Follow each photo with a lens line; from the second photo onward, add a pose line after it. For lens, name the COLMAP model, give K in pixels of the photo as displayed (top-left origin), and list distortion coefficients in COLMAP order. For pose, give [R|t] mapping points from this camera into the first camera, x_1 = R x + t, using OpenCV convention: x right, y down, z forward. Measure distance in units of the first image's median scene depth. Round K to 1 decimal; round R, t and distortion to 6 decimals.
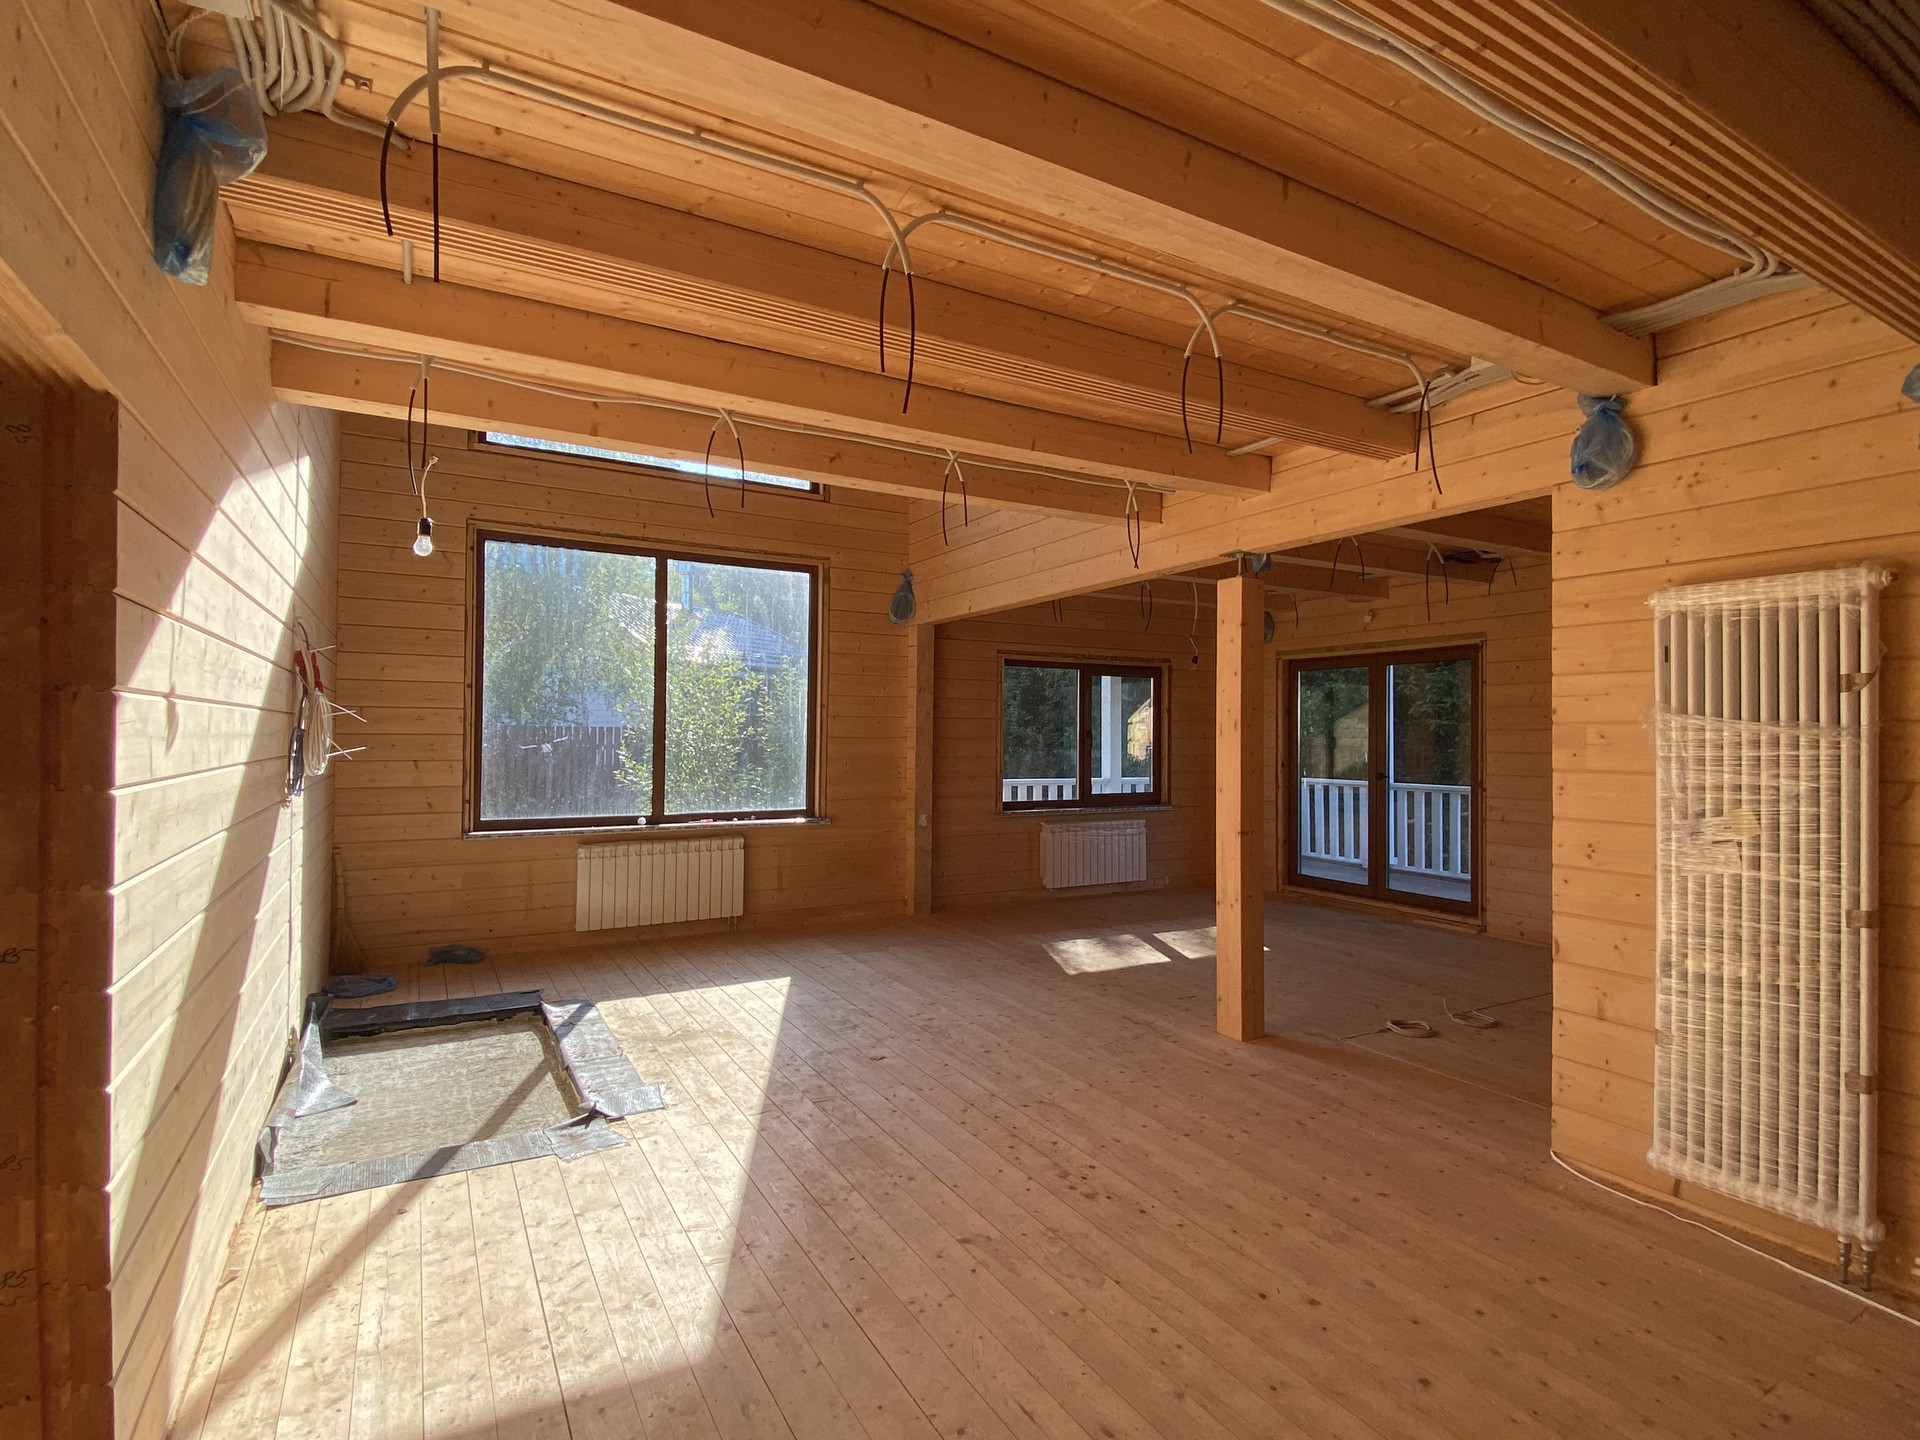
lens RADIAL K [[882.3, 0, 959.8], [0, 882.3, 724.9], [0, 0, 1]] dist [0.030162, -0.001453]
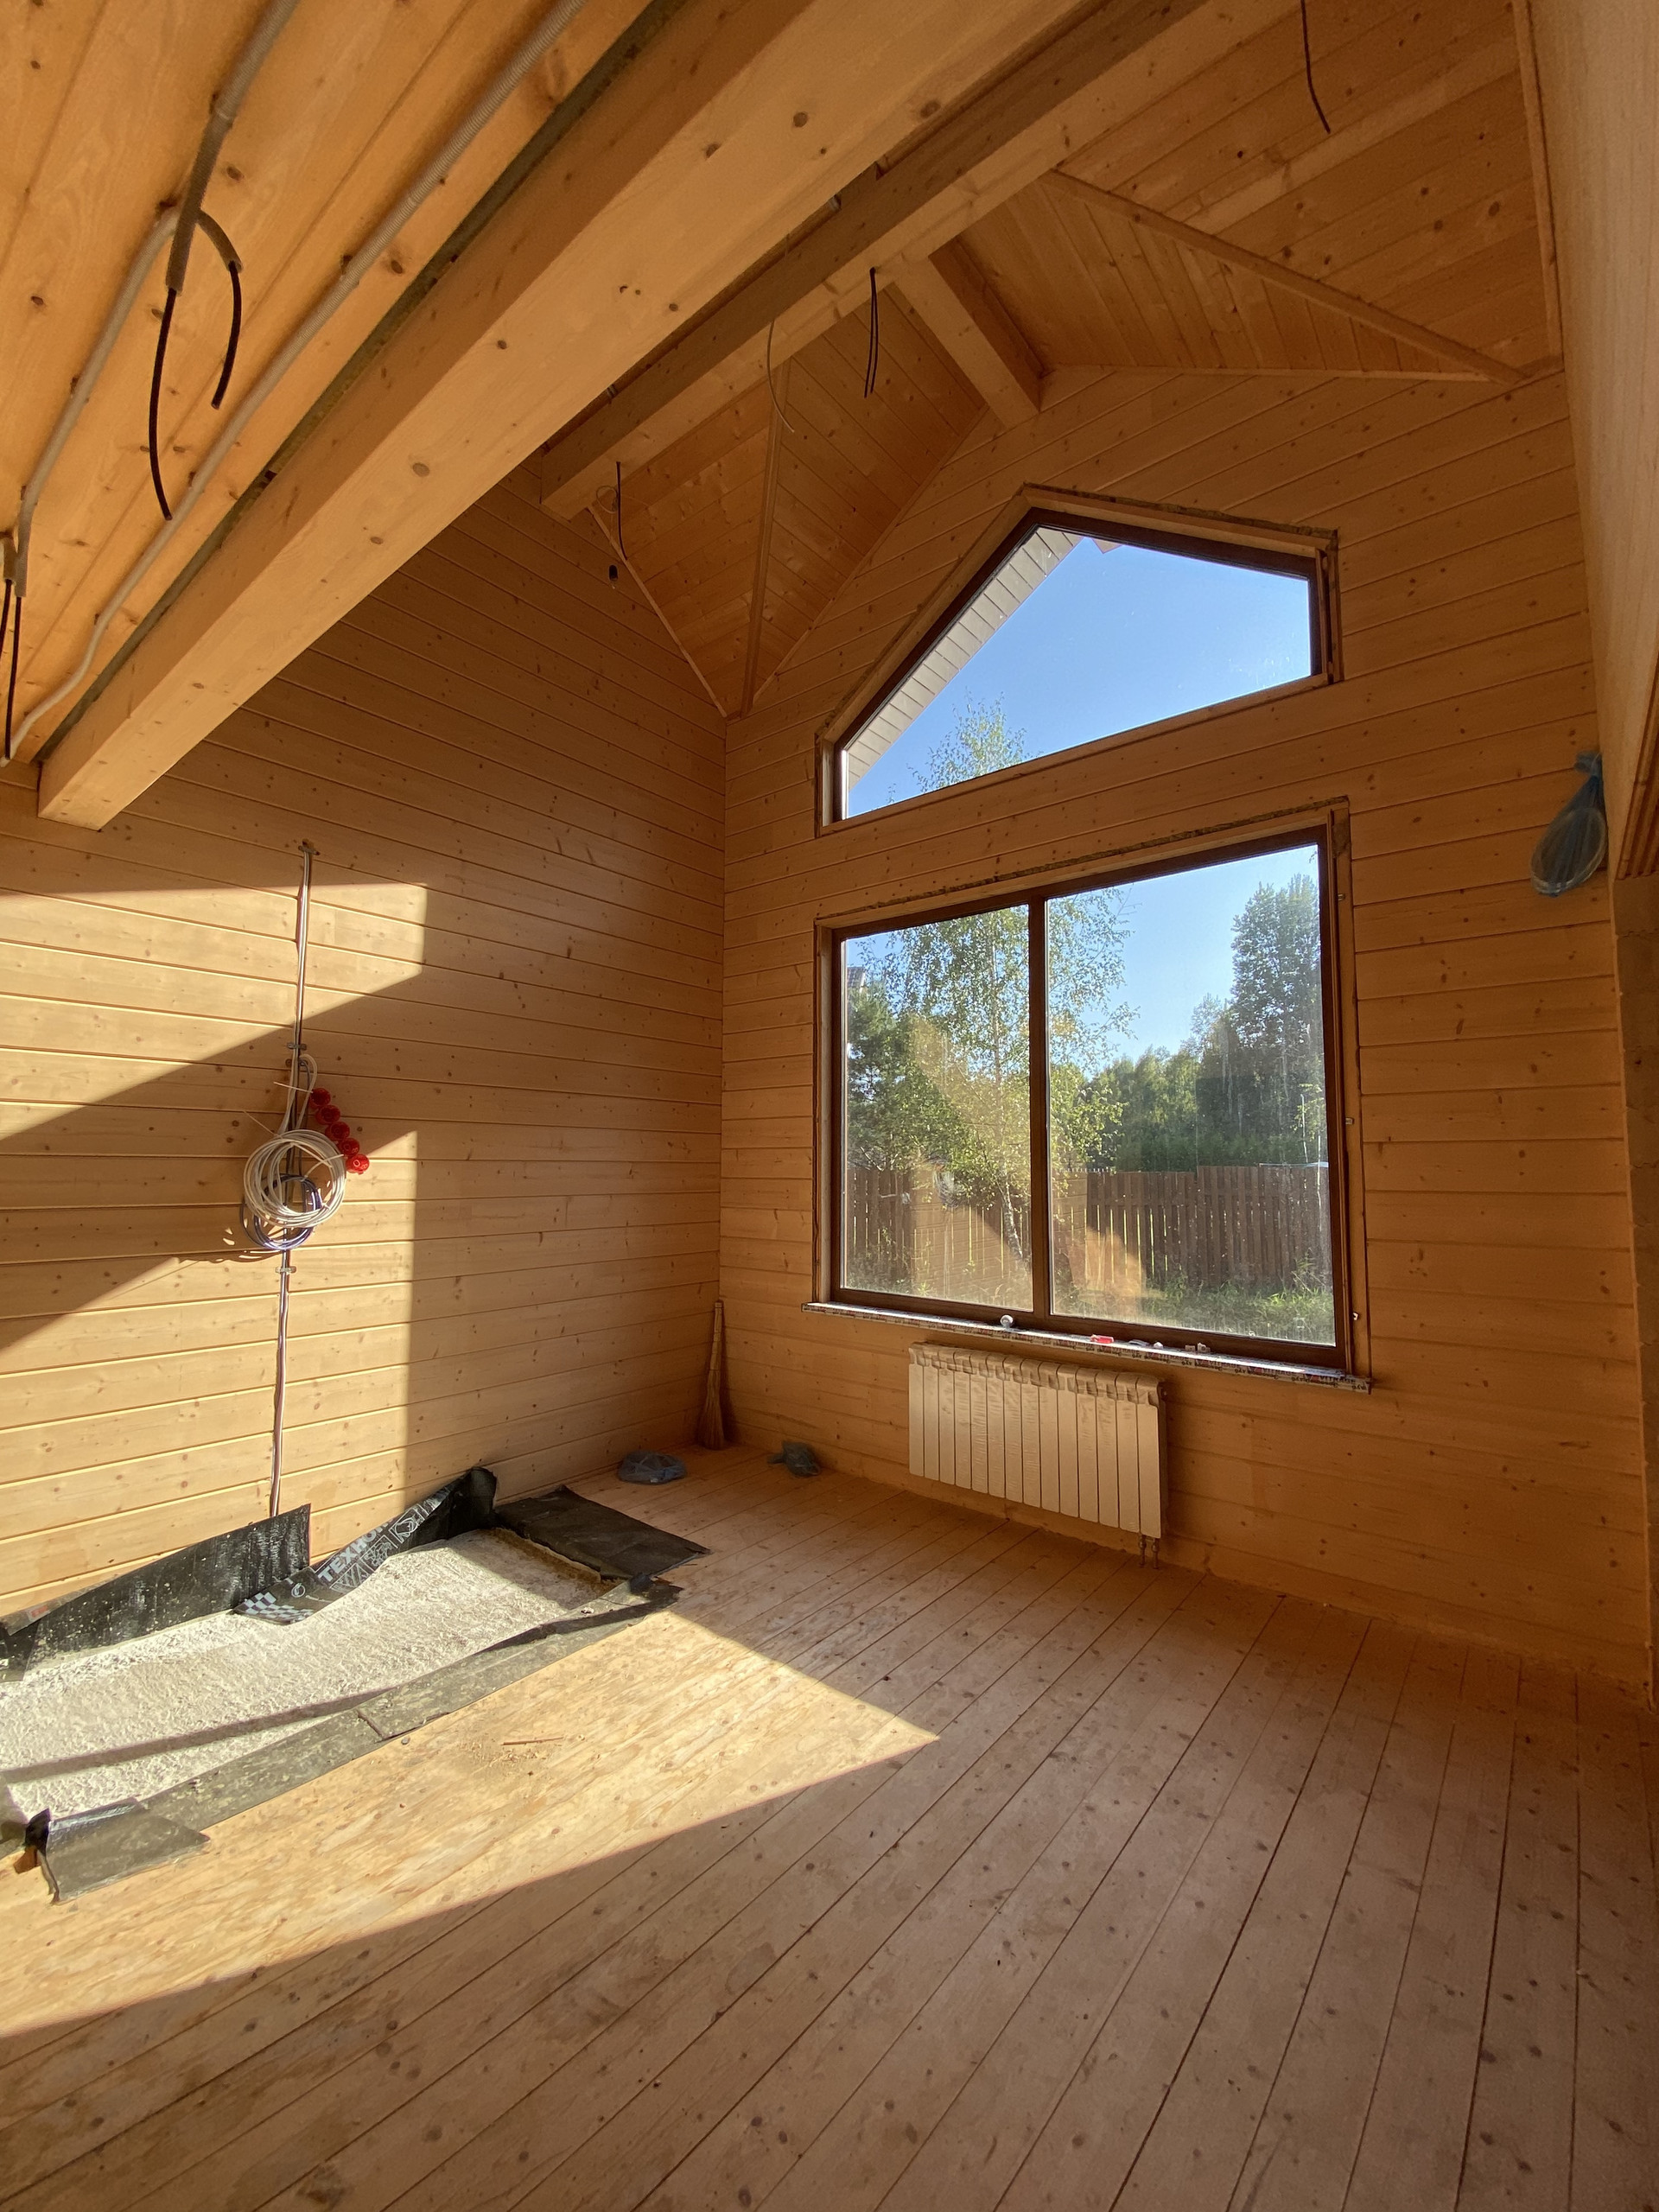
lens RADIAL K [[898.3, 0, 814.4], [0, 898.3, 1095.8], [0, 0, 1]] dist [0.000250, -0.001241]
pose [[0.360760, -0.079161, -0.929293, 0.253613], [0.018094, 0.996798, -0.077887, -0.004579], [0.932483, 0.011284, 0.361037, 0.846539]]
